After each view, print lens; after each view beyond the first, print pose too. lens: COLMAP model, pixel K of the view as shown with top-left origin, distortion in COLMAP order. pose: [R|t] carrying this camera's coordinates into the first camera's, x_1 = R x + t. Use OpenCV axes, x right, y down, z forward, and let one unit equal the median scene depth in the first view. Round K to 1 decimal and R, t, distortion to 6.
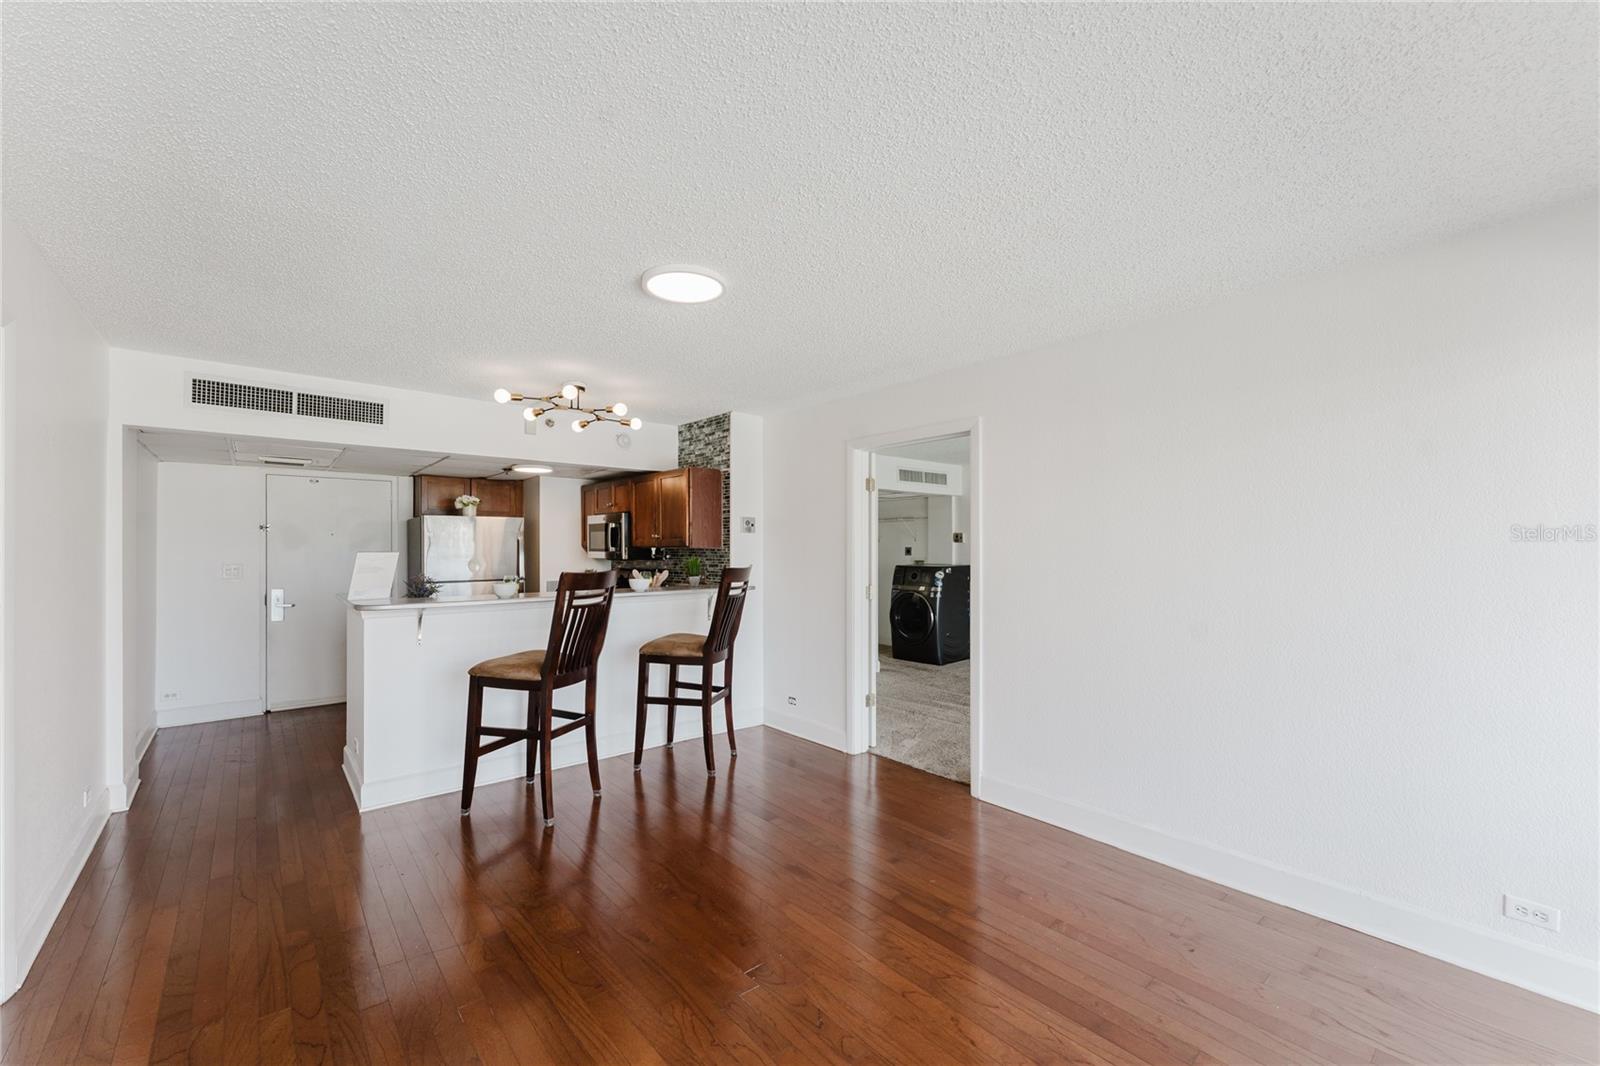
lens RADIAL K [[647.8, 0, 804.9], [0, 647.8, 547.7], [0, 0, 1]] dist [-0.000746, -0.000115]
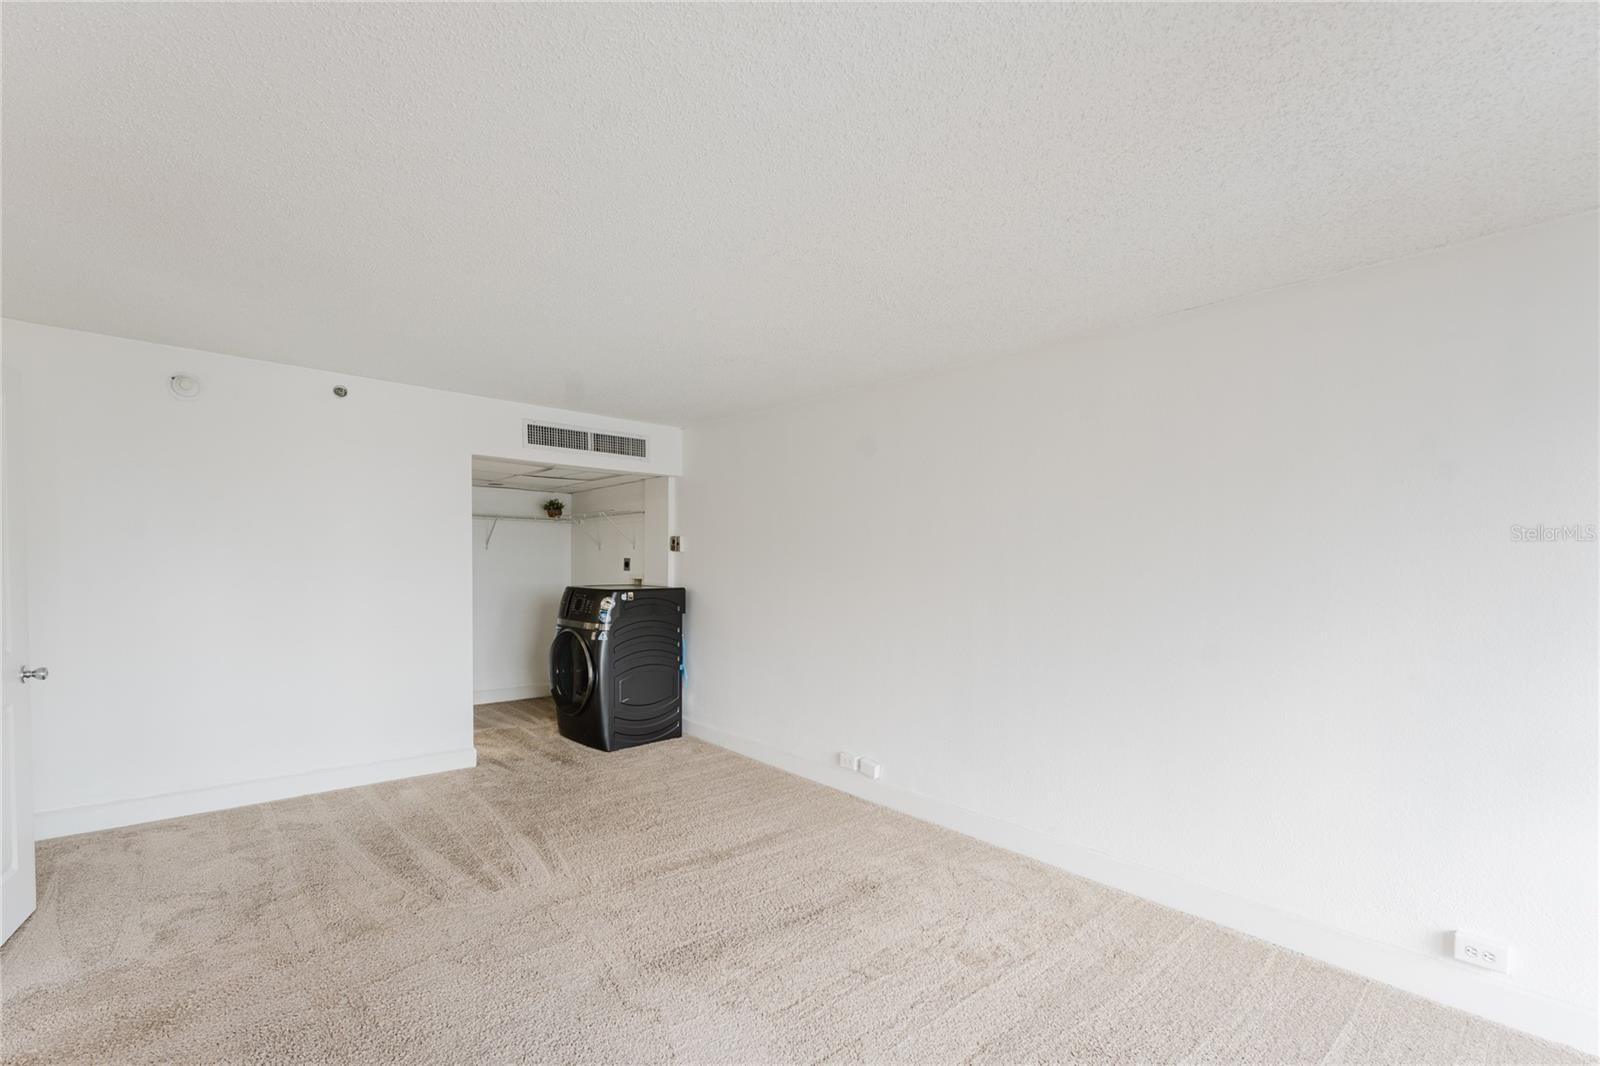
lens RADIAL K [[706.6, 0, 797.9], [0, 706.6, 588.1], [0, 0, 1]] dist [0.000158, 0.000041]
pose [[0.999879, 0.015376, 0.002460, 0.373998], [-0.015452, 0.999279, 0.034669, 0.002111], [-0.001925, -0.034703, 0.999396, 0.330843]]
